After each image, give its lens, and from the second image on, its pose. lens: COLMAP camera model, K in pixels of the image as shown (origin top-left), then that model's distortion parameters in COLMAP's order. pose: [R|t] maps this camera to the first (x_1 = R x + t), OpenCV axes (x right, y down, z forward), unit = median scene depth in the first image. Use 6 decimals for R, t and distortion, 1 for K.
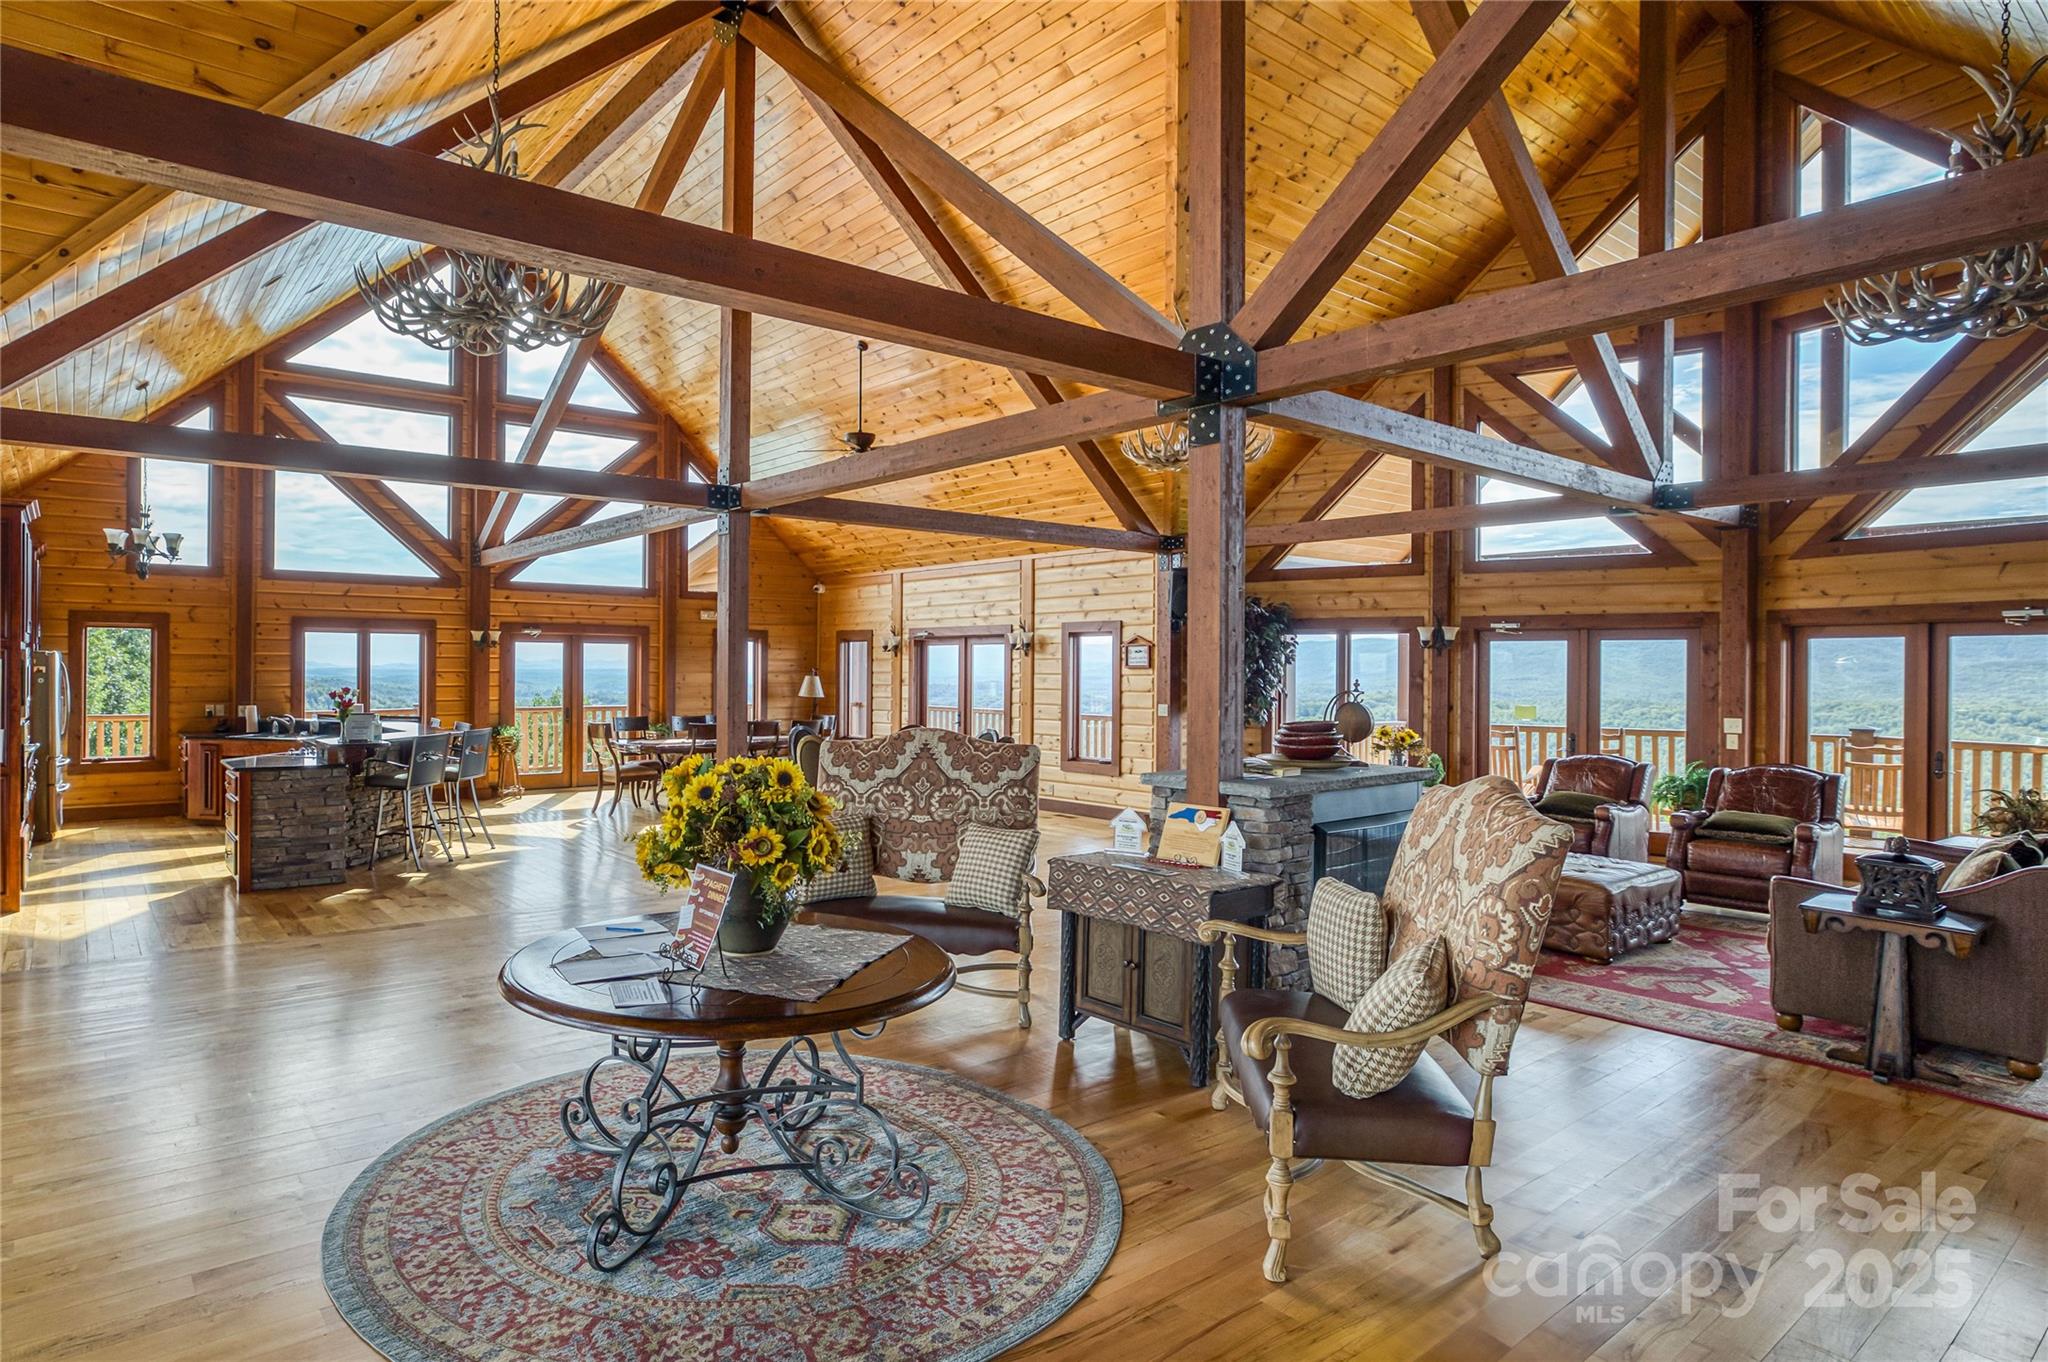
lens RADIAL K [[1539.1, 0, 1023.4], [0, 1539.1, 664.2], [0, 0, 1]] dist [0.015508, 0.012392]
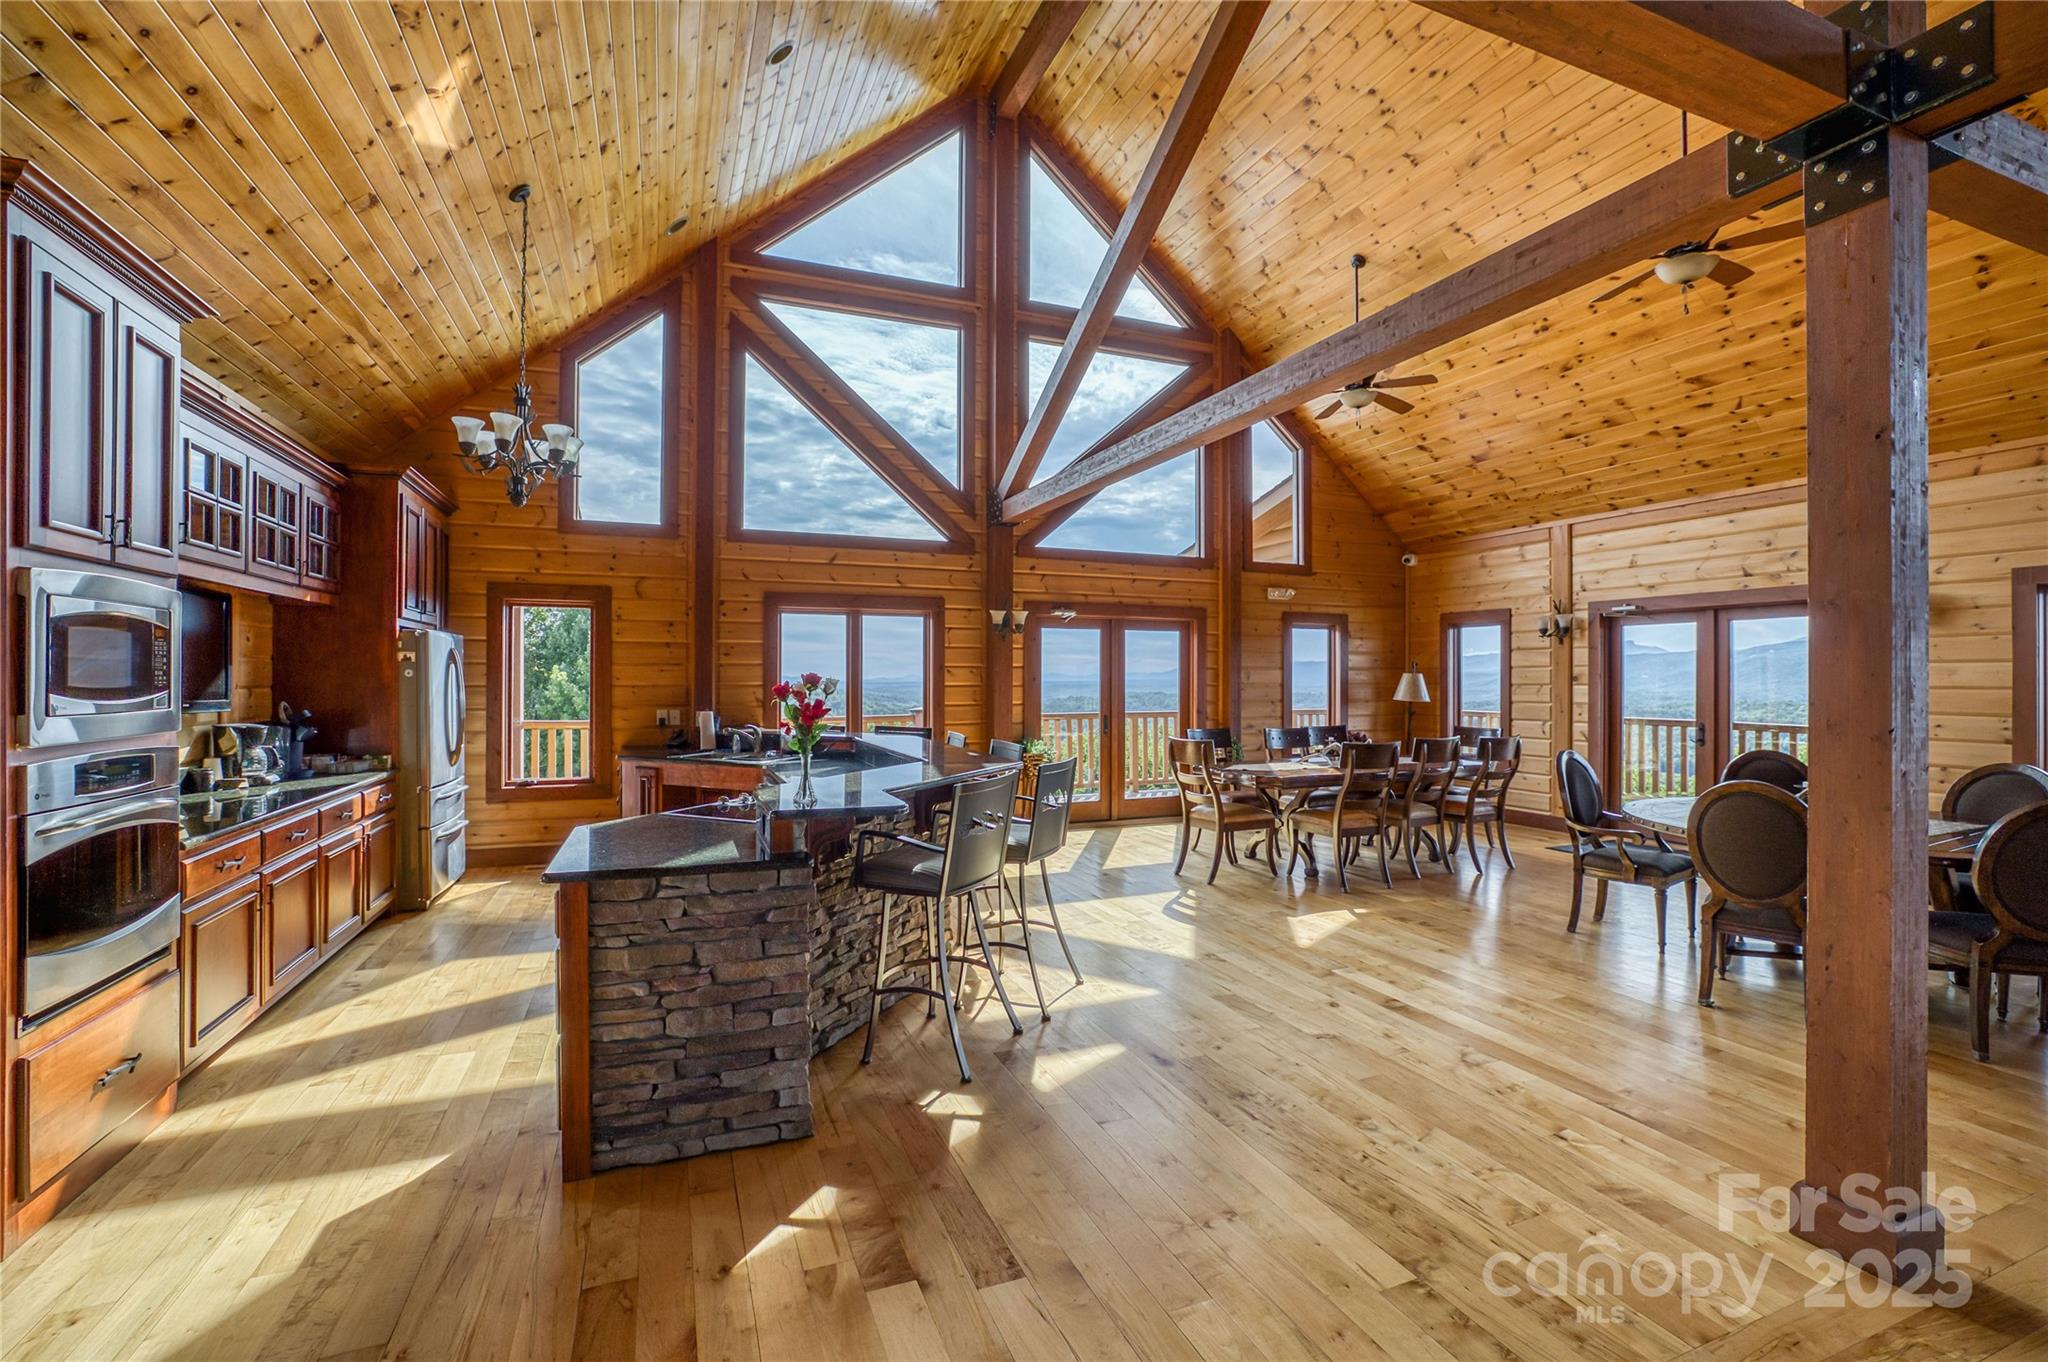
lens RADIAL K [[881.5, 0, 1025.5], [0, 881.5, 684.0], [0, 0, 1]] dist [-0.003865, -0.000096]
pose [[0.976785, -0.003849, -0.214187, -0.250912], [0.003351, 0.999991, -0.002686, 0.014622], [0.214195, 0.001906, 0.976789, 0.591567]]
